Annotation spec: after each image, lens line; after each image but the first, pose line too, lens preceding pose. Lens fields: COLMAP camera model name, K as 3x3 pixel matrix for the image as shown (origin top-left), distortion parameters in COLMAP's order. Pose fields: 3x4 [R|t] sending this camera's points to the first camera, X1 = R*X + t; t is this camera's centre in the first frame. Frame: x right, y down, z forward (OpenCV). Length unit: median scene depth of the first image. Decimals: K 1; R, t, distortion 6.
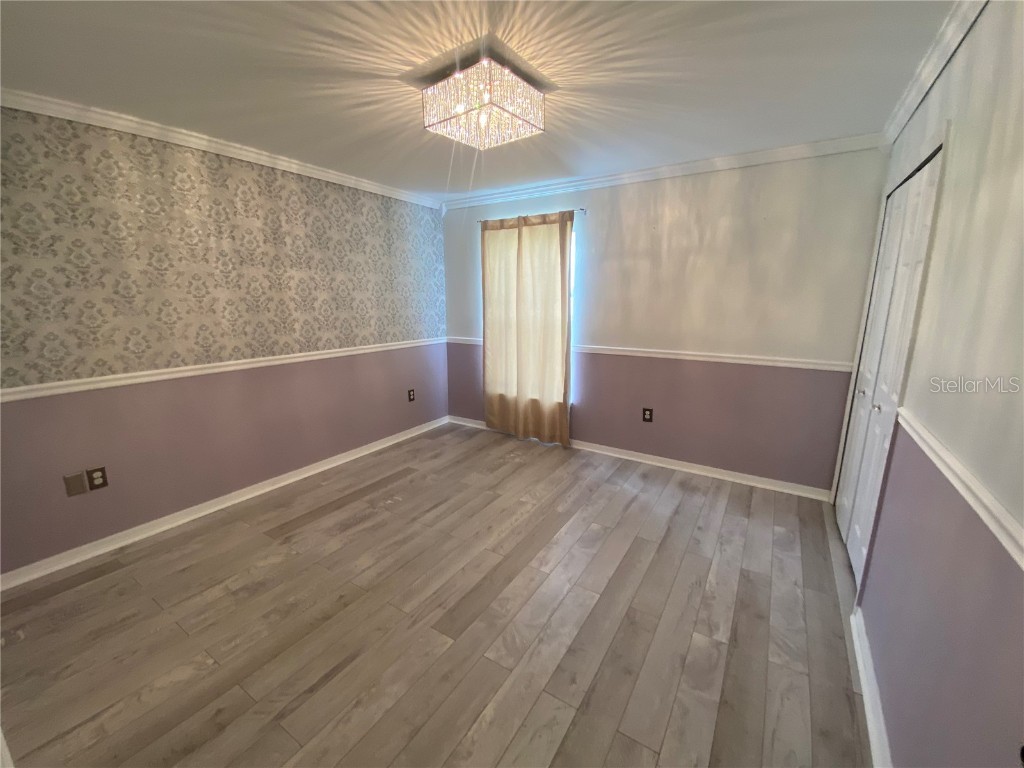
lens RADIAL K [[418.2, 0, 512.8], [0, 418.2, 383.1], [0, 0, 1]] dist [-0.001372, -0.001810]
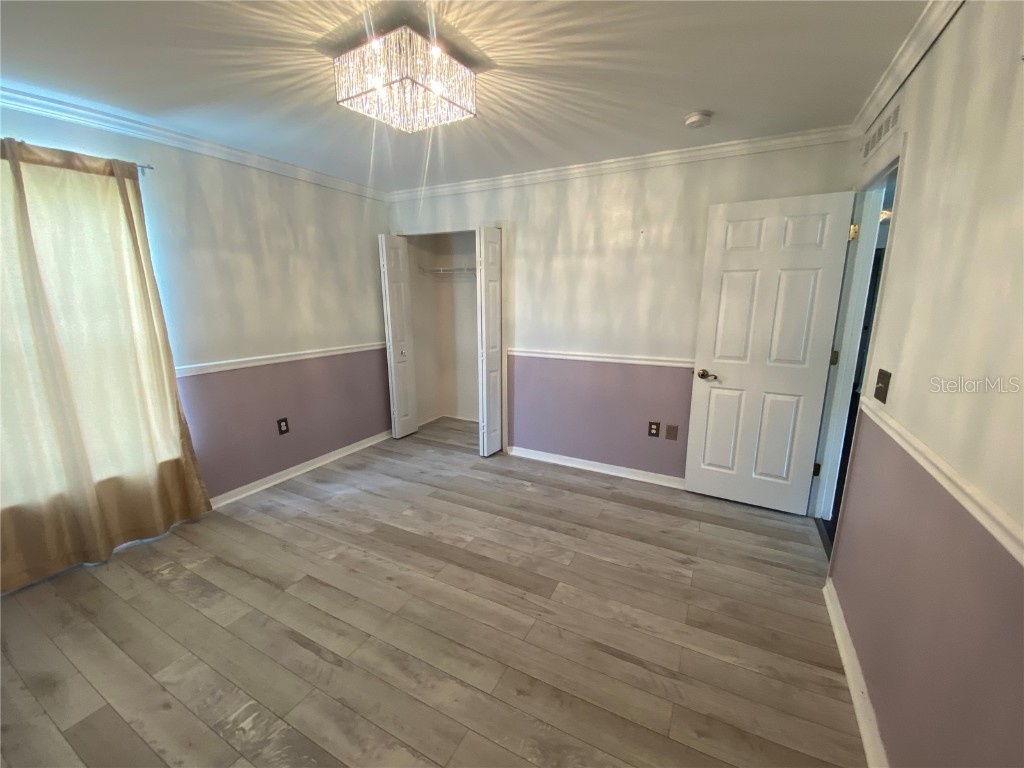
lens RADIAL K [[418.2, 0, 513.0], [0, 418.2, 381.8], [0, 0, 1]] dist [-0.001372, -0.001810]
pose [[-0.087931, -0.202487, 0.975329, -0.704249], [0.210207, 0.953301, 0.216865, -0.131371], [-0.973695, 0.224090, -0.041260, 0.626759]]
